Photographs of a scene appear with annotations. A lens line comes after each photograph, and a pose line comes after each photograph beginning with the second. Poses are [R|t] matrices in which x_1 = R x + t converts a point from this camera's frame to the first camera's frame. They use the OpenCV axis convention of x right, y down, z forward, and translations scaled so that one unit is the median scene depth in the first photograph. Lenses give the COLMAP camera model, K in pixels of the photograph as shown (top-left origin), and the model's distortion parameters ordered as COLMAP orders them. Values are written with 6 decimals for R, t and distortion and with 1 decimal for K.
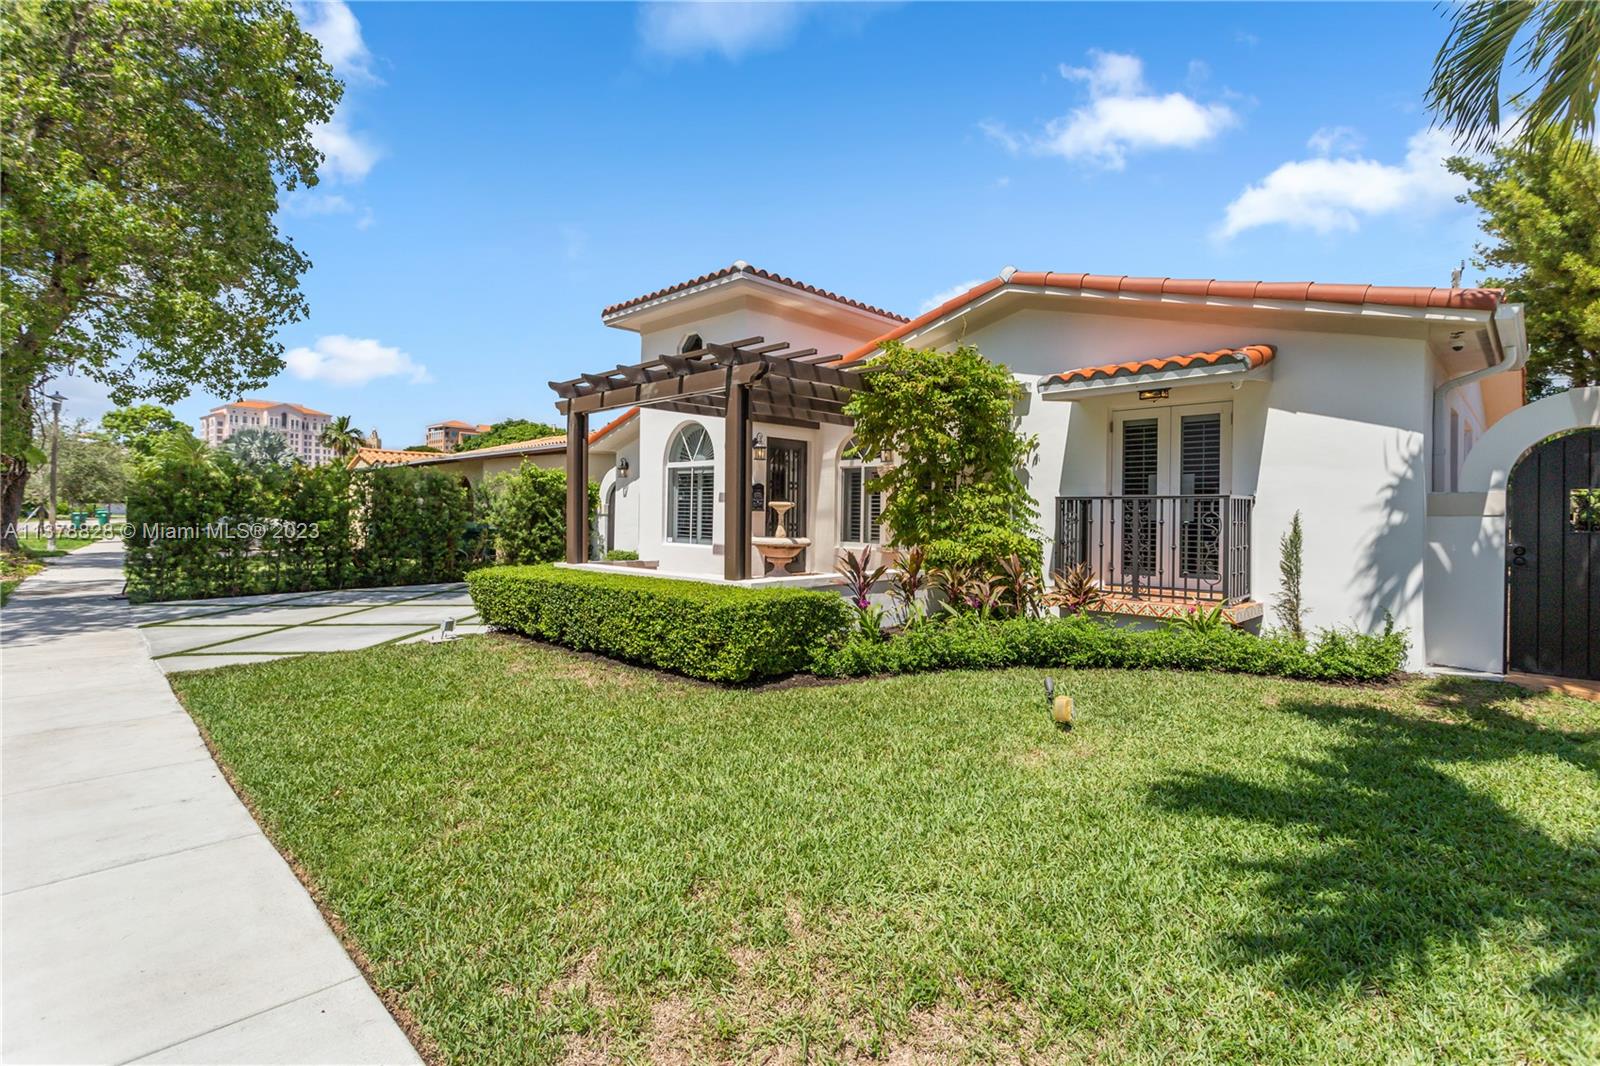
lens RADIAL K [[761.0, 0, 799.1], [0, 761.0, 505.3], [0, 0, 1]] dist [-0.001526, -0.000154]
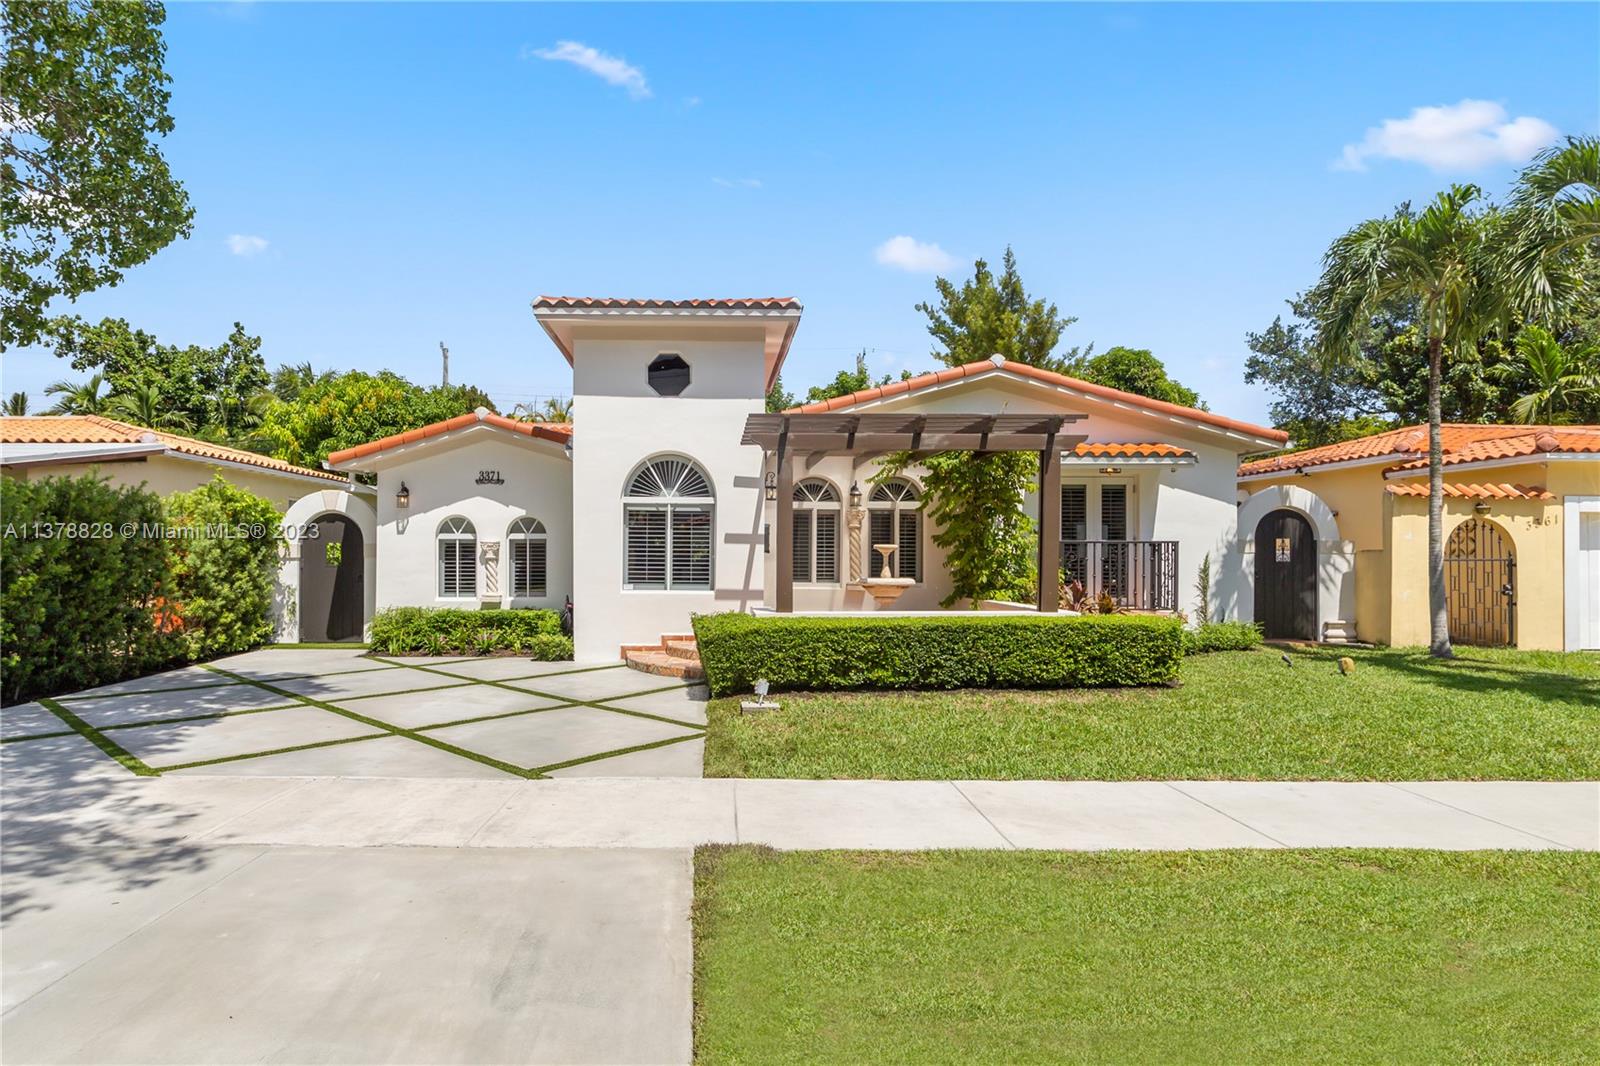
lens RADIAL K [[925.1, 0, 732.6], [0, 925.1, 541.8], [0, 0, 1]] dist [0.000128, -0.000121]
pose [[0.711324, 0.000312, 0.702864, -1.072830], [-0.002075, 0.999996, 0.001656, -0.009907], [-0.702861, -0.002637, 0.711322, 0.235083]]
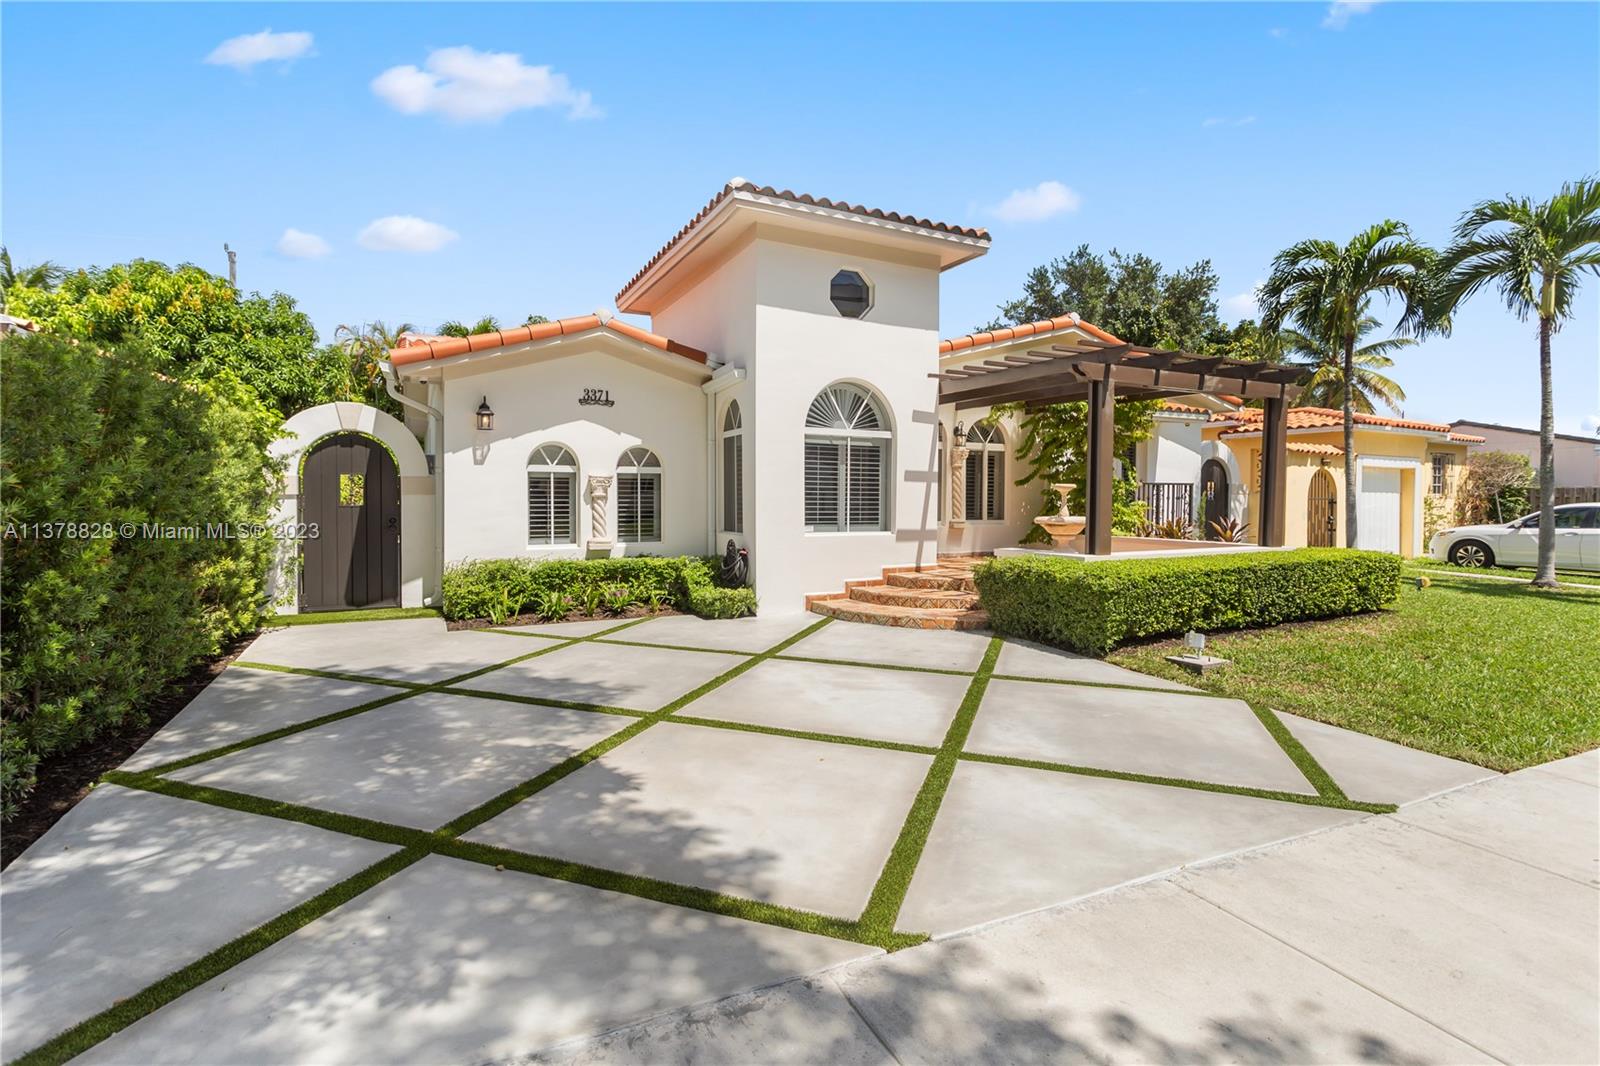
lens RADIAL K [[761.0, 0, 799.1], [0, 761.0, 505.3], [0, 0, 1]] dist [-0.001526, -0.000154]
pose [[0.322067, -0.023762, 0.946419, -1.169072], [-0.013170, 0.999476, 0.029576, -0.001277], [-0.946625, -0.021990, 0.321585, 0.996616]]
